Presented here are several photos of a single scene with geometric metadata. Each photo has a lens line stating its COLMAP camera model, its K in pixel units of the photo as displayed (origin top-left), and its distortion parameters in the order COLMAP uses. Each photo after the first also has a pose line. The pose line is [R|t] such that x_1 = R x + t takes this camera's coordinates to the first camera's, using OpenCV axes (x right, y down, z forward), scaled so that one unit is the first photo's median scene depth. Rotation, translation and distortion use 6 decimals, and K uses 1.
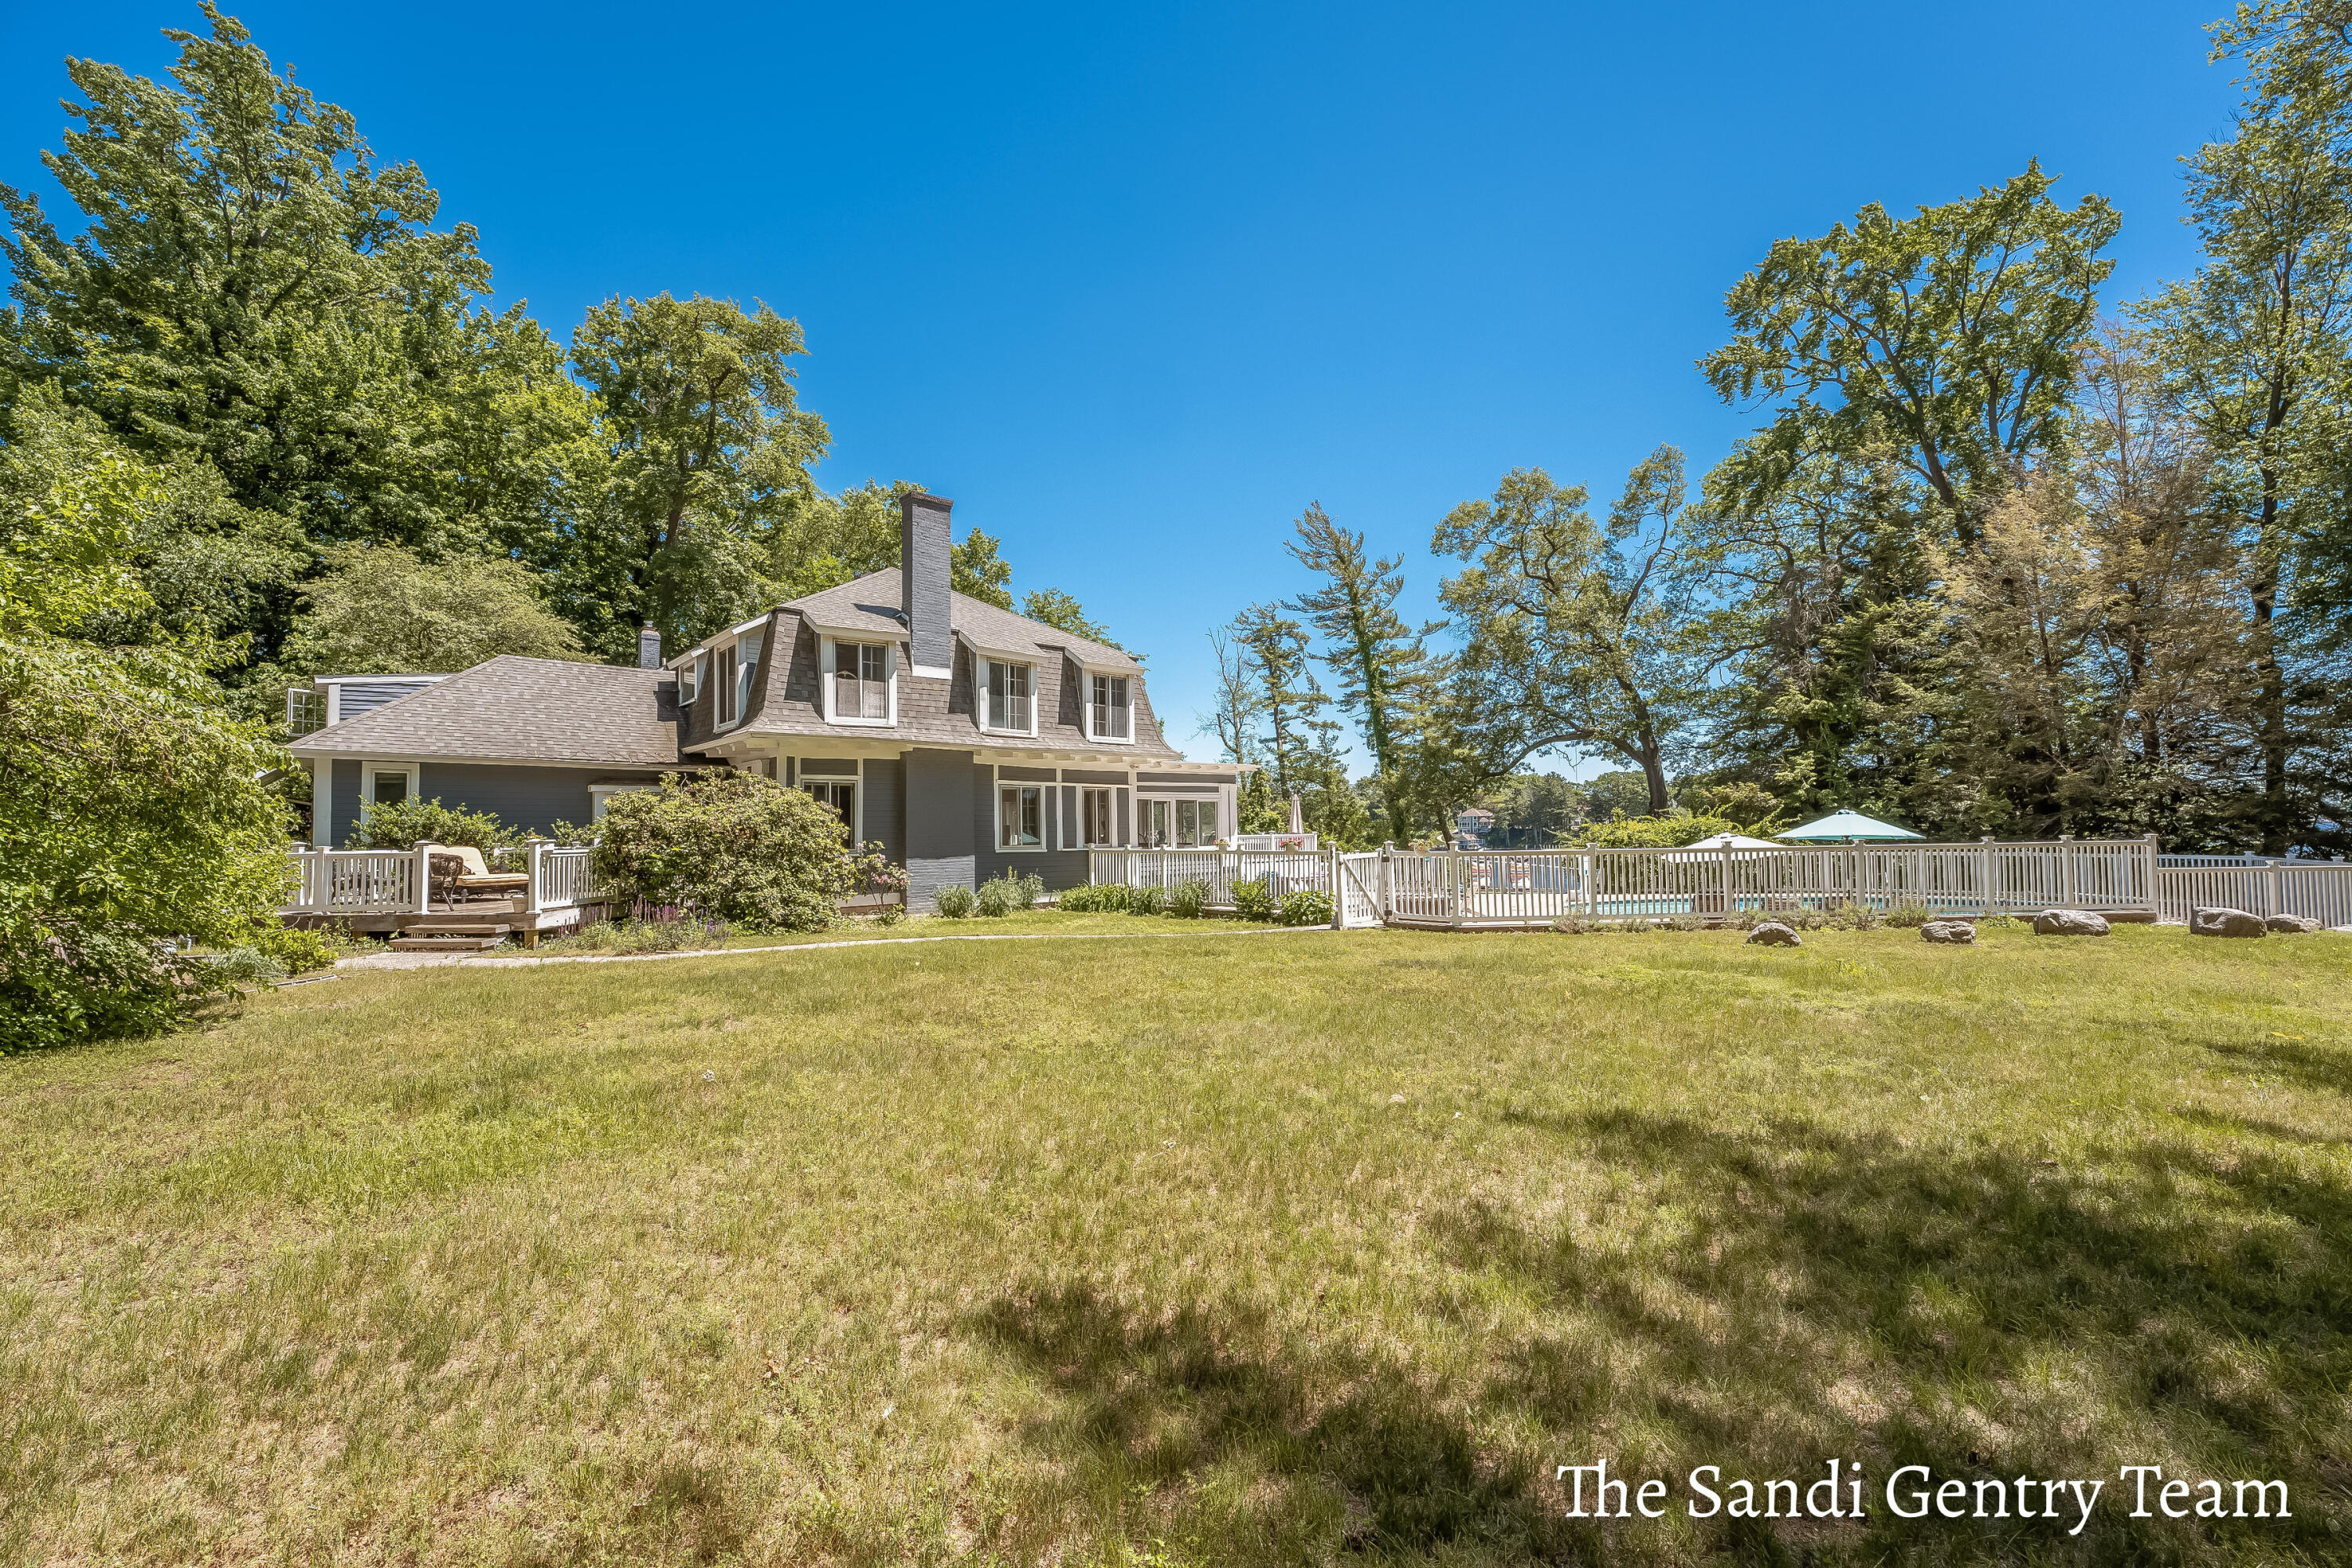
lens RADIAL K [[944.9, 0, 1172.9], [0, 944.9, 780.4], [0, 0, 1]] dist [0.001706, -0.000074]
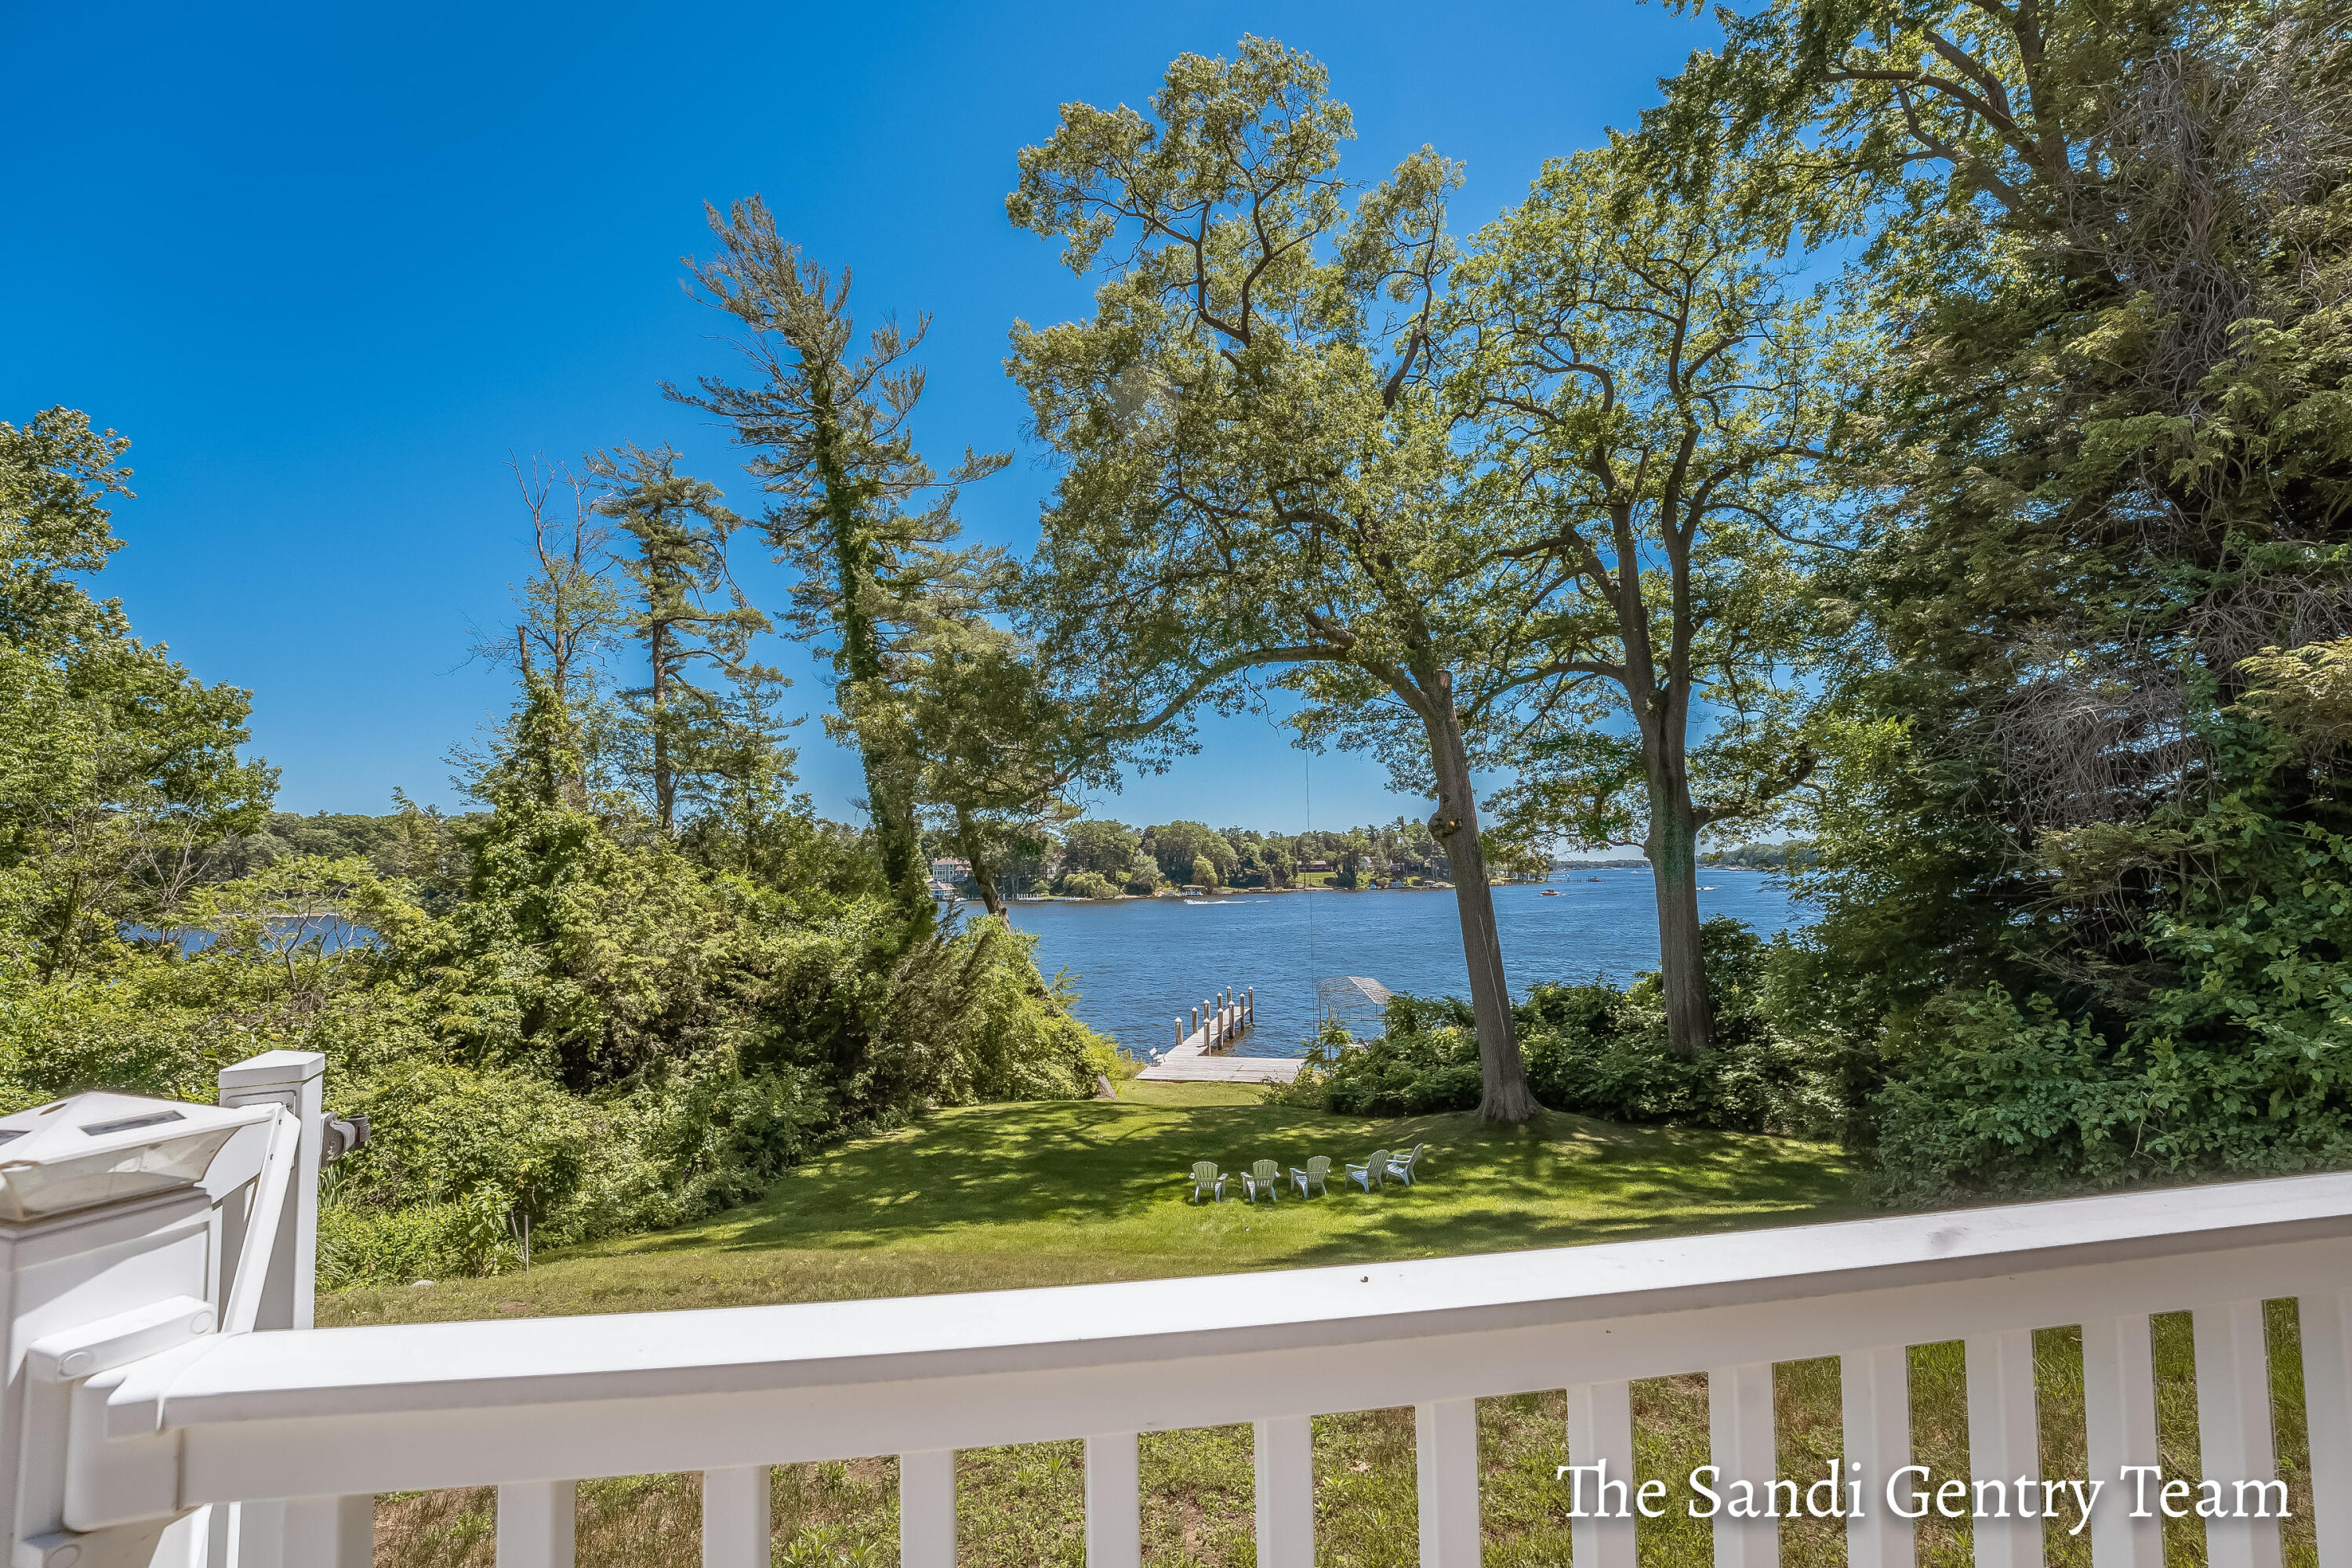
lens RADIAL K [[944.9, 0, 1177.1], [0, 944.9, 776.6], [0, 0, 1]] dist [0.001706, -0.000074]
pose [[0.852560, 0.056466, 0.519571, 0.089519], [-0.026863, 0.997567, -0.064335, 0.029772], [-0.521939, 0.040893, 0.852002, 0.420428]]
